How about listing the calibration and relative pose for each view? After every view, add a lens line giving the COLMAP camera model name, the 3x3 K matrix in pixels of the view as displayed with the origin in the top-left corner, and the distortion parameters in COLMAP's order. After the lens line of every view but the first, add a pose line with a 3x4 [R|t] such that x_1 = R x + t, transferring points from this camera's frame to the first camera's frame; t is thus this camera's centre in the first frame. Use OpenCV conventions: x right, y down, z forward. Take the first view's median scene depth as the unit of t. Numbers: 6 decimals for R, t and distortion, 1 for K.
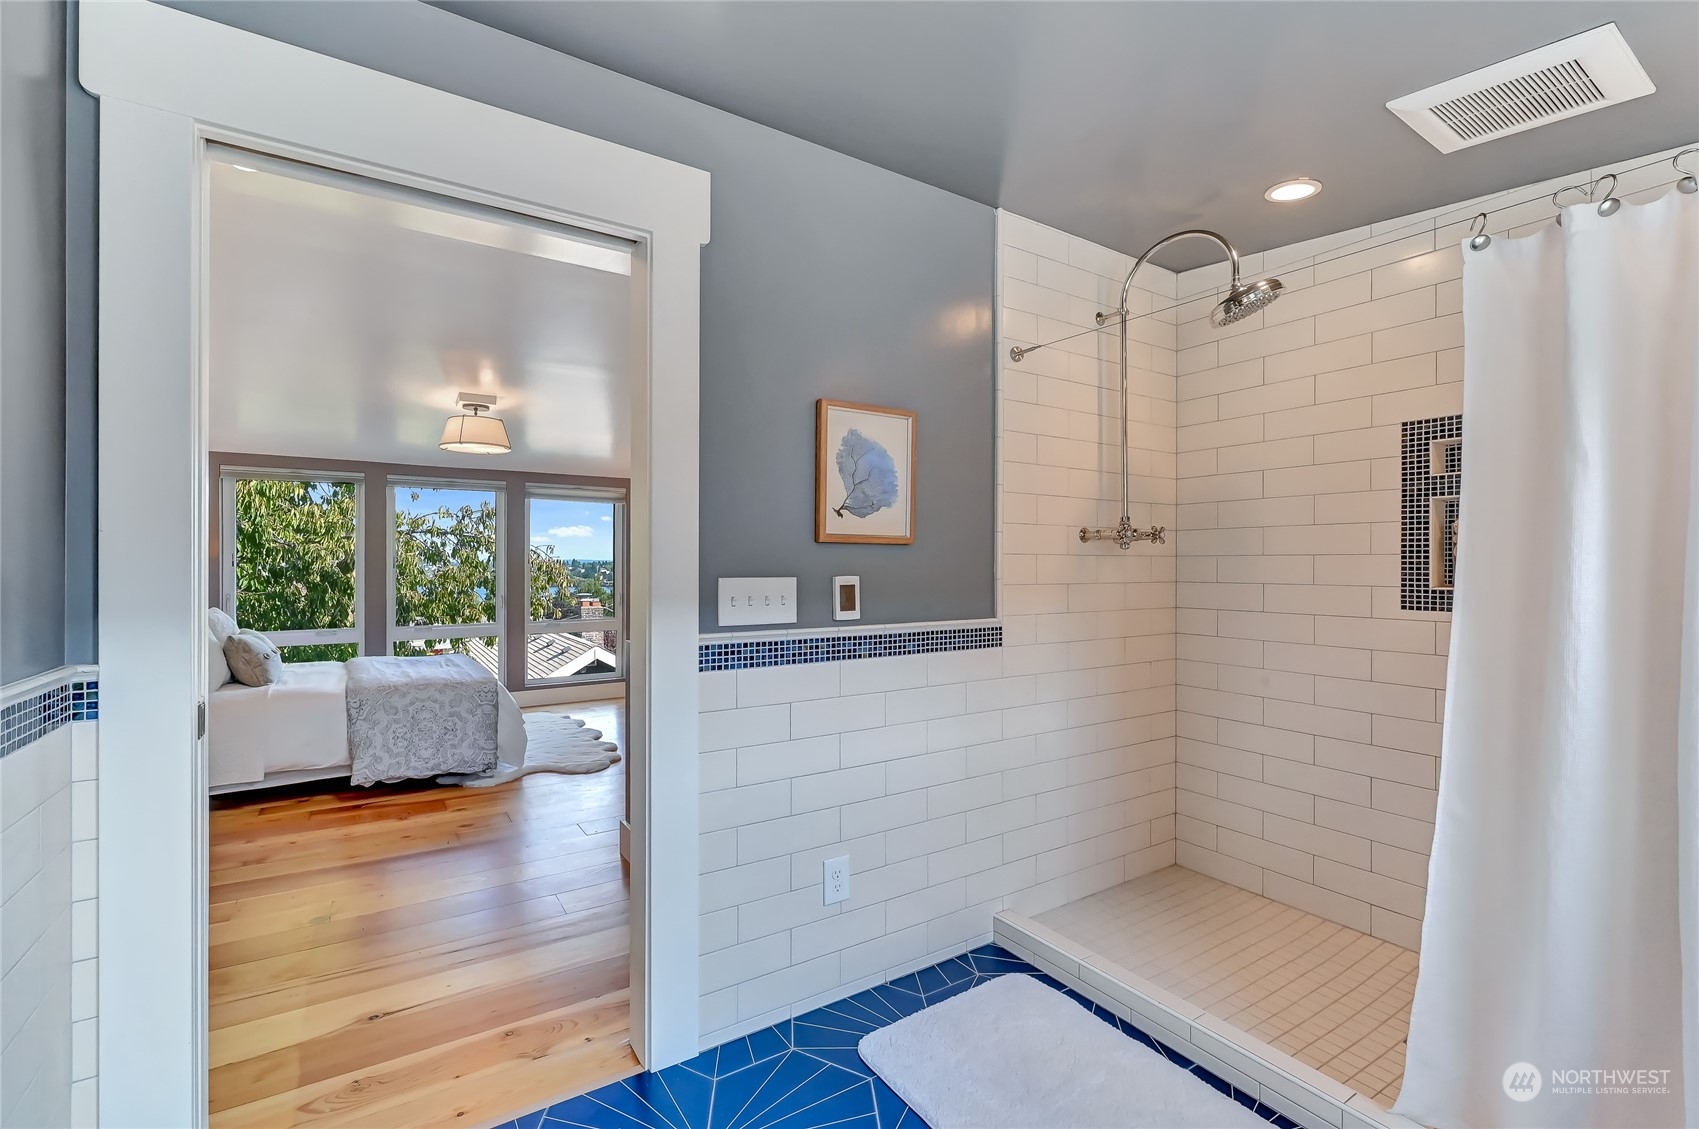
lens RADIAL K [[678.6, 0, 856.0], [0, 678.6, 550.9], [0, 0, 1]] dist [0.002026, 0.000379]
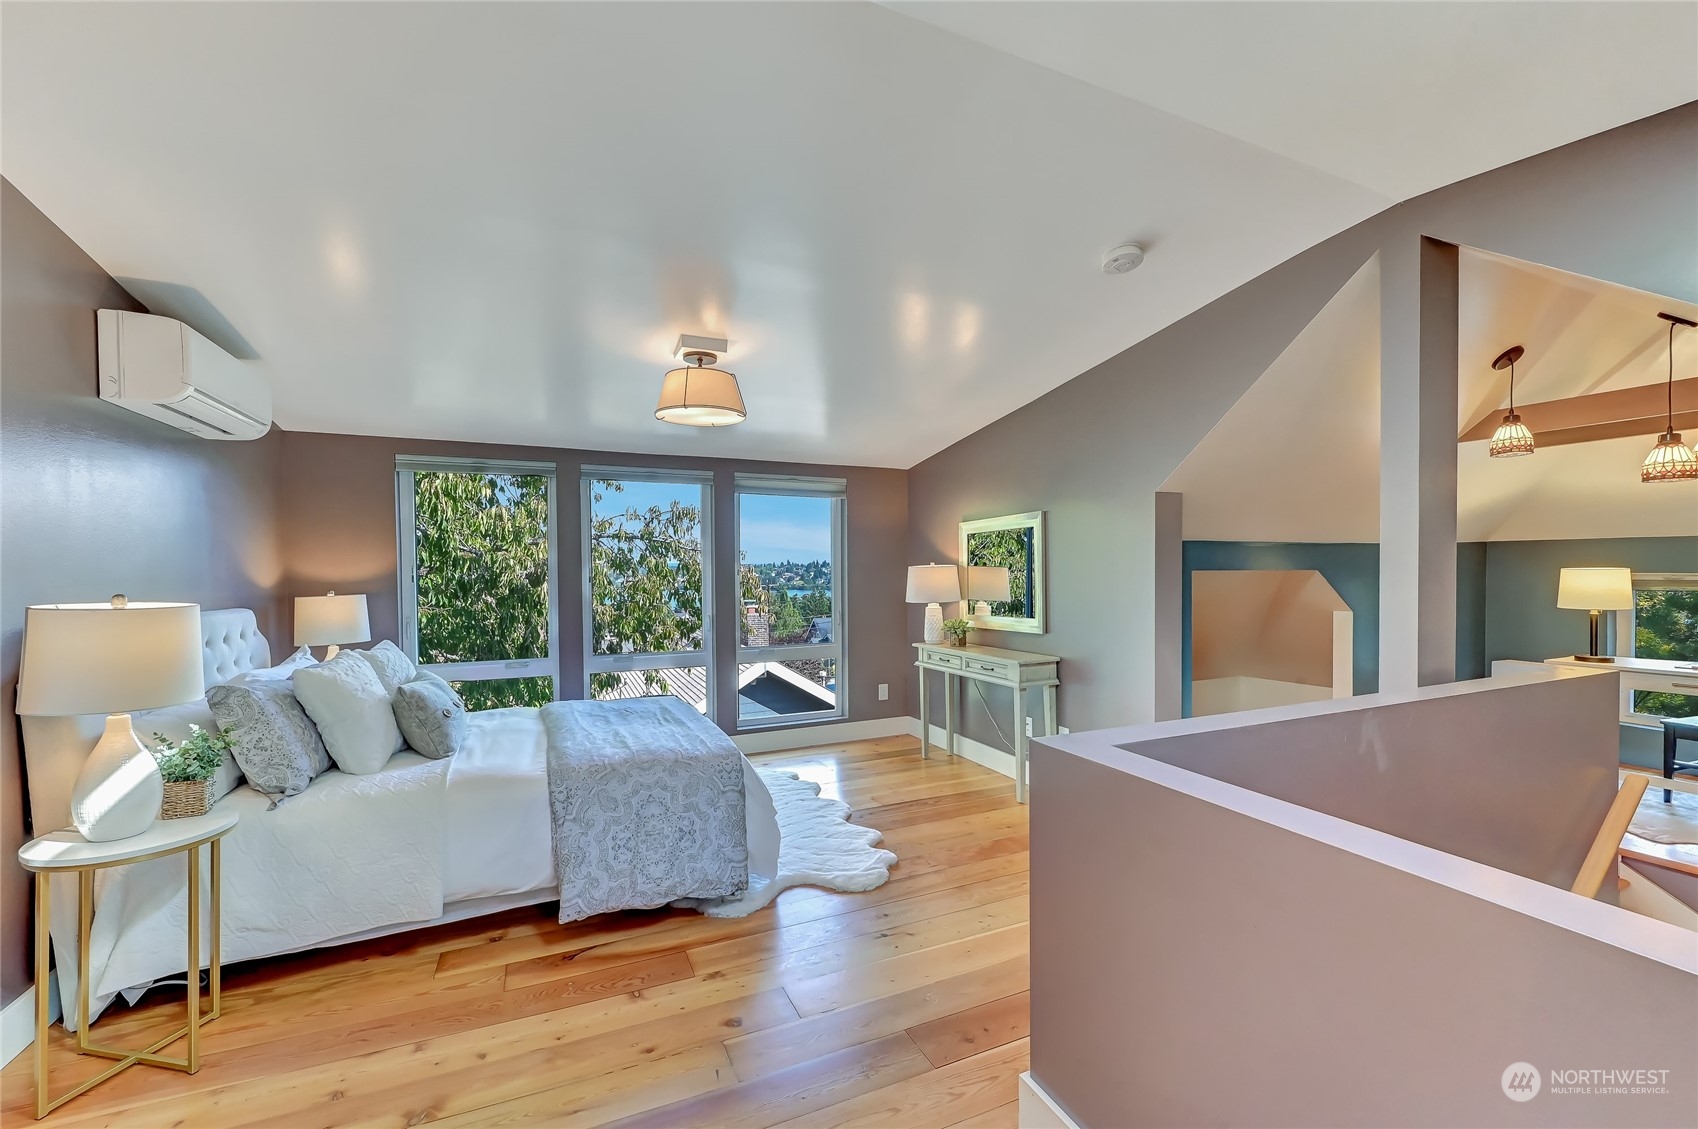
lens RADIAL K [[678.2, 0, 847.6], [0, 678.2, 572.4], [0, 0, 1]] dist [0.002026, 0.000379]
pose [[0.979702, 0.001108, -0.200457, -0.268952], [0.004542, 0.999605, 0.027724, -0.008147], [0.200408, -0.028071, 0.979310, 0.336070]]
